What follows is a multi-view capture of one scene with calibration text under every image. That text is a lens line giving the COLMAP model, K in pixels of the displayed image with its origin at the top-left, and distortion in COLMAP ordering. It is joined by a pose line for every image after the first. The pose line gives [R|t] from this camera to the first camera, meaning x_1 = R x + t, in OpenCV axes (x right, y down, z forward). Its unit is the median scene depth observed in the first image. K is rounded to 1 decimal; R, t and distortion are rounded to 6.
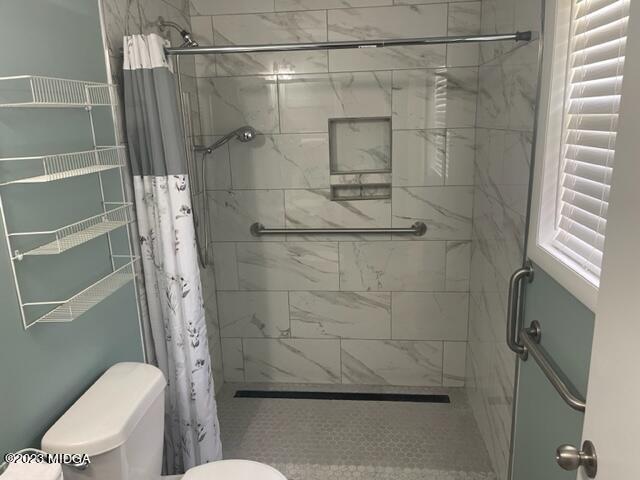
lens RADIAL K [[482.1, 0, 324.5], [0, 482.1, 238.3], [0, 0, 1]] dist [-0.011776, -0.012262]
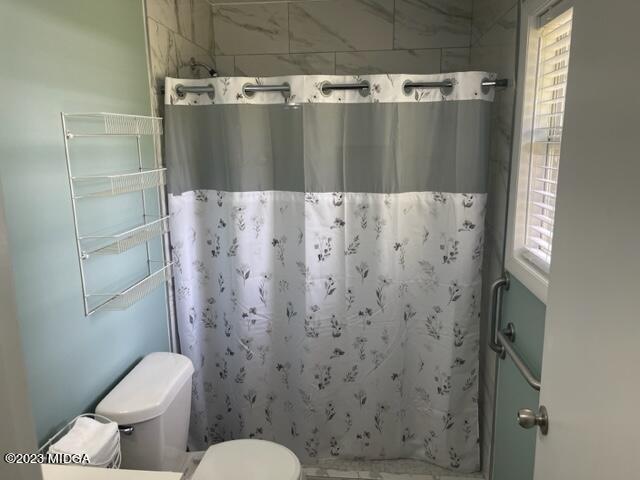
lens RADIAL K [[482.1, 0, 316.3], [0, 482.1, 242.0], [0, 0, 1]] dist [-0.011776, -0.012262]
pose [[0.999750, 0.019804, -0.010368, -0.026348], [-0.020212, 0.998963, -0.040797, 0.032053], [0.009549, 0.040996, 0.999114, -0.178732]]
